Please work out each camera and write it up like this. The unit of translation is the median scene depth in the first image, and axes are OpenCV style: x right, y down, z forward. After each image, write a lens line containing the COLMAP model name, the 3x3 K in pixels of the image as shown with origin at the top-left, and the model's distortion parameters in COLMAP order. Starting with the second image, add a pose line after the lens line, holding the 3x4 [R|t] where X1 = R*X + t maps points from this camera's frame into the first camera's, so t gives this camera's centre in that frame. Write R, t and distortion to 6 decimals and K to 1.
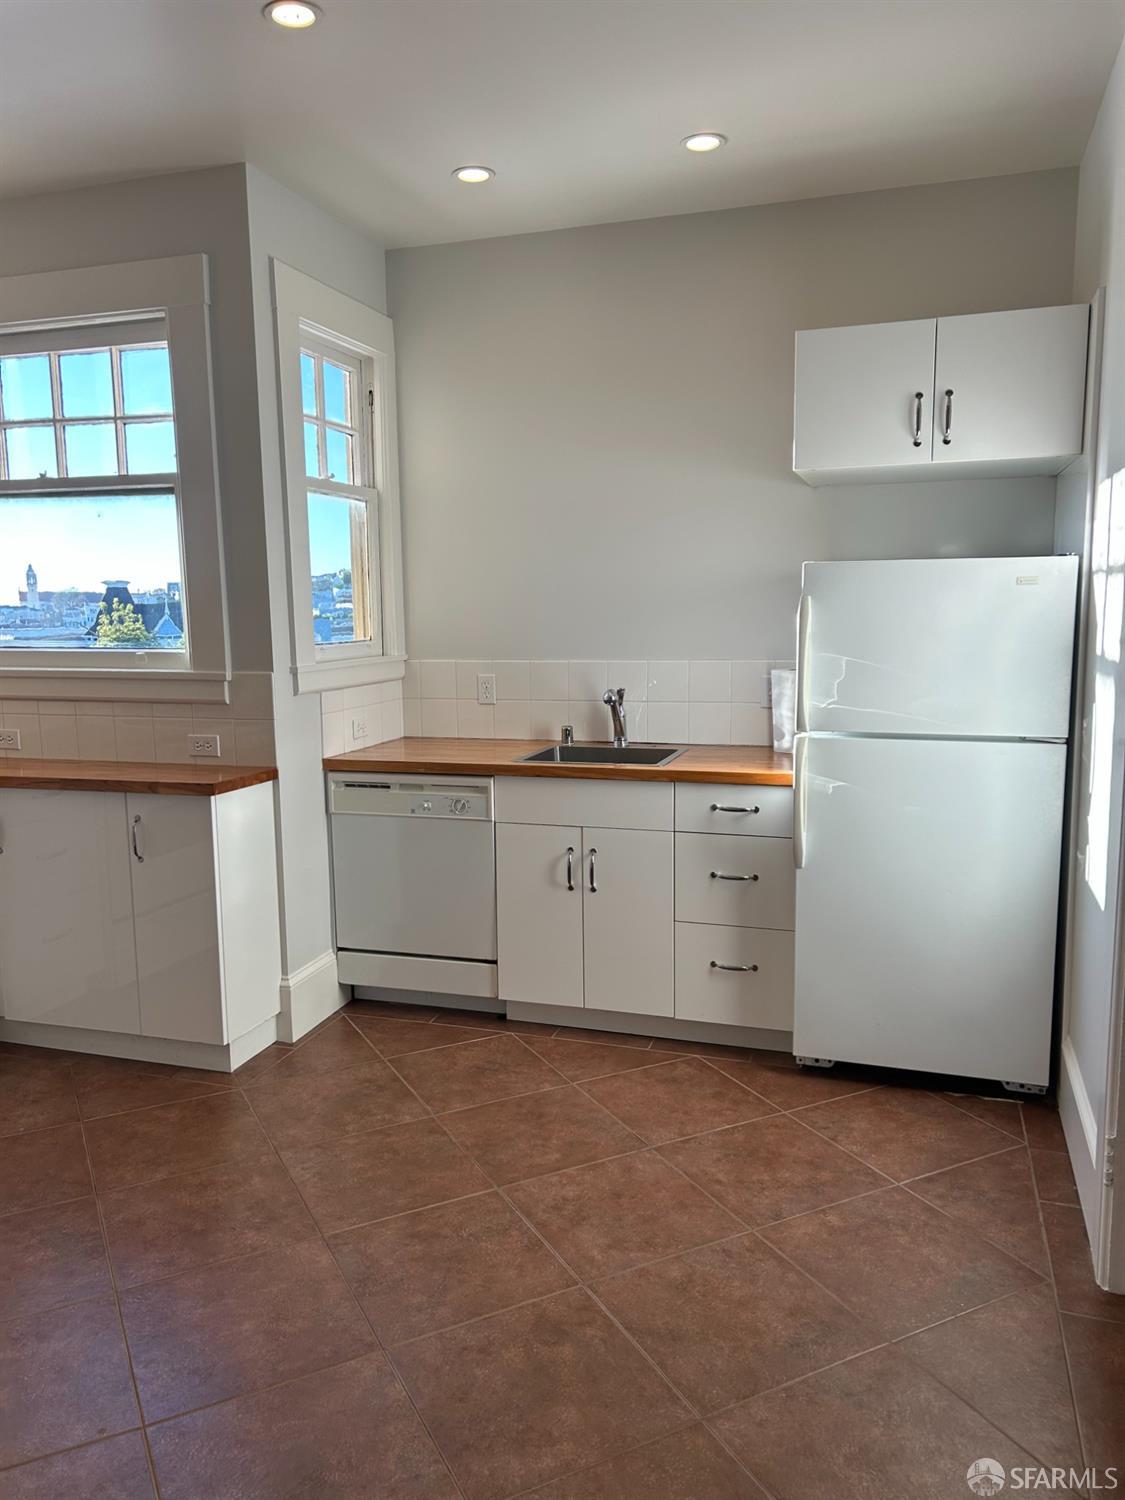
lens RADIAL K [[1142.2, 0, 548.8], [0, 1142.2, 756.1], [0, 0, 1]] dist [0.068300, -0.068859]
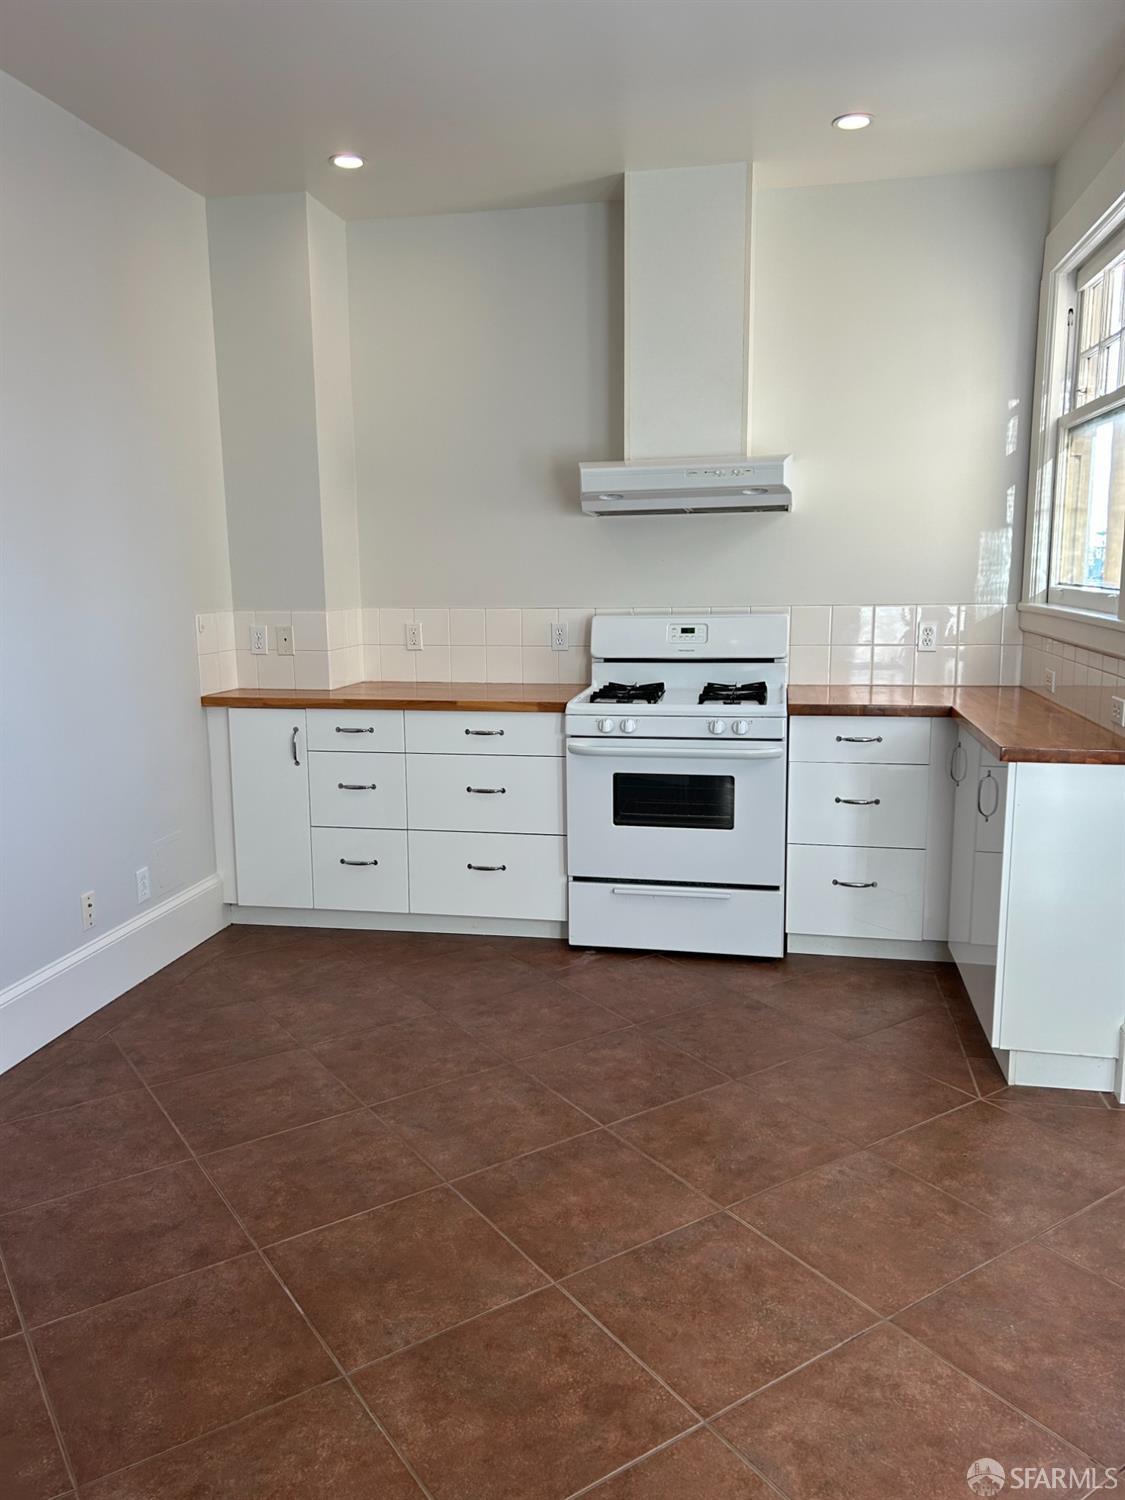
lens RADIAL K [[1142.2, 0, 556.7], [0, 1142.2, 757.3], [0, 0, 1]] dist [0.068300, -0.068859]
pose [[0.111736, 0.176558, -0.977928, 0.493690], [-0.123373, 0.978941, 0.162644, -0.064786], [0.986050, 0.102477, 0.131165, 0.533154]]
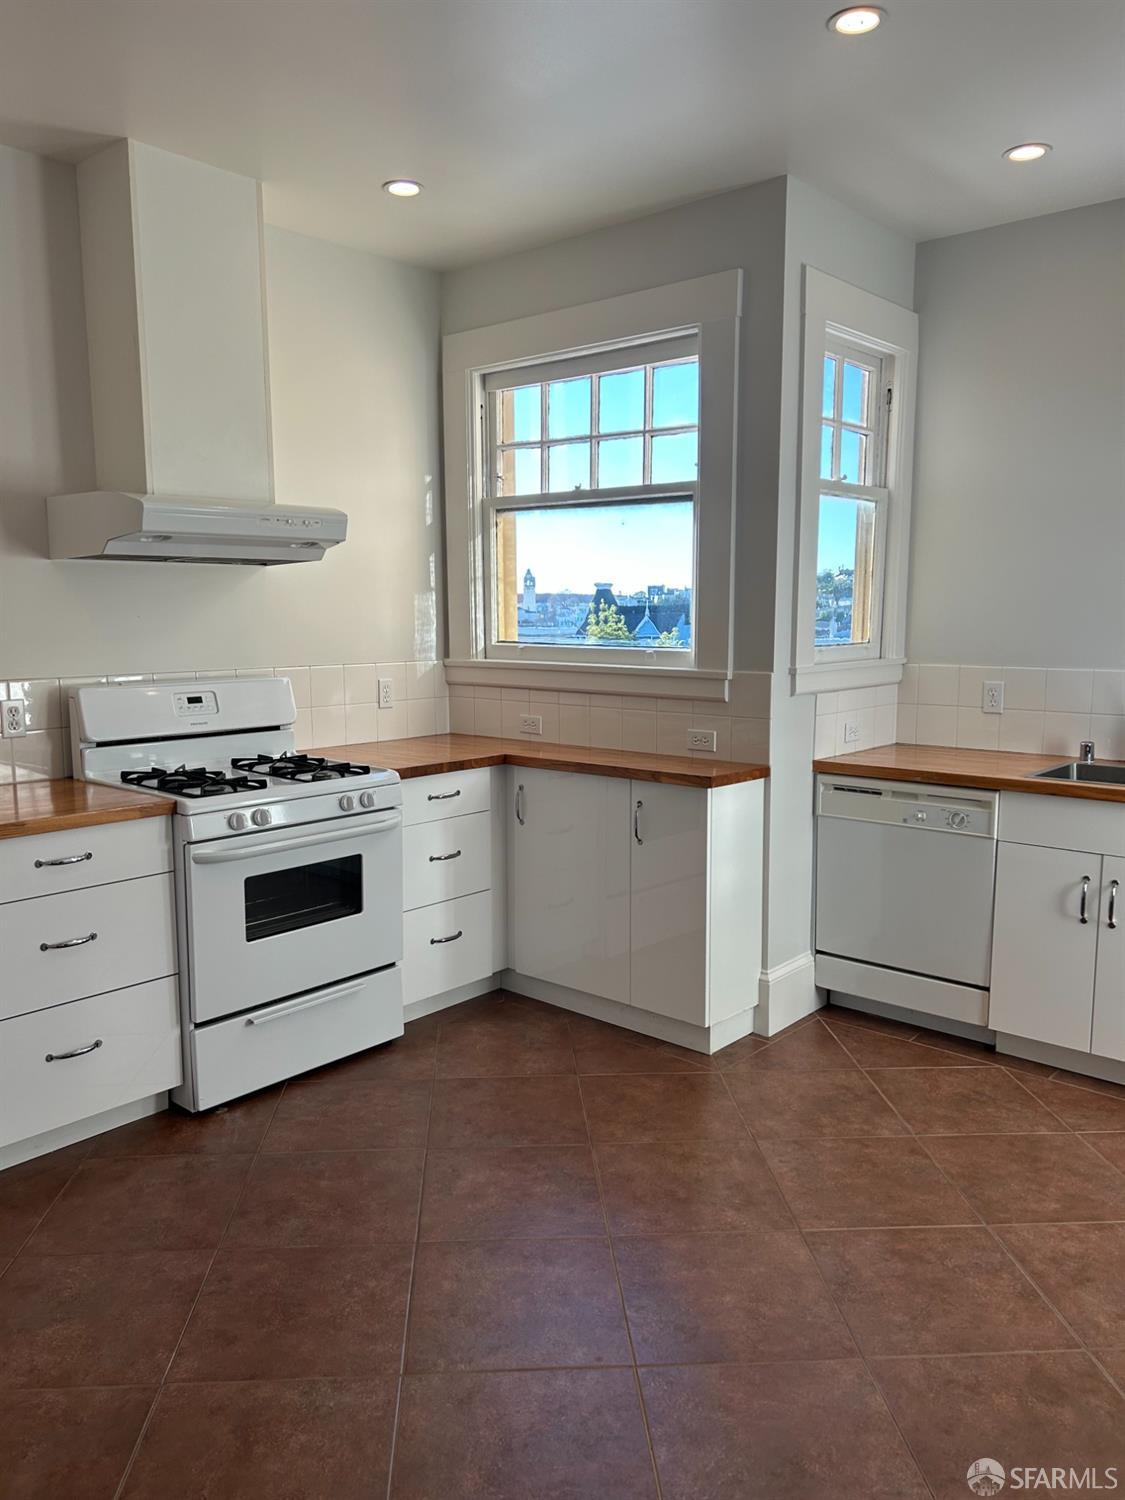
lens RADIAL K [[1142.2, 0, 543.1], [0, 1142.2, 757.5], [0, 0, 1]] dist [0.068300, -0.068859]
pose [[0.918047, 0.065024, -0.391103, -0.025895], [-0.065356, 0.997784, 0.012477, 0.003217], [0.391048, 0.014107, 0.920262, -0.018263]]
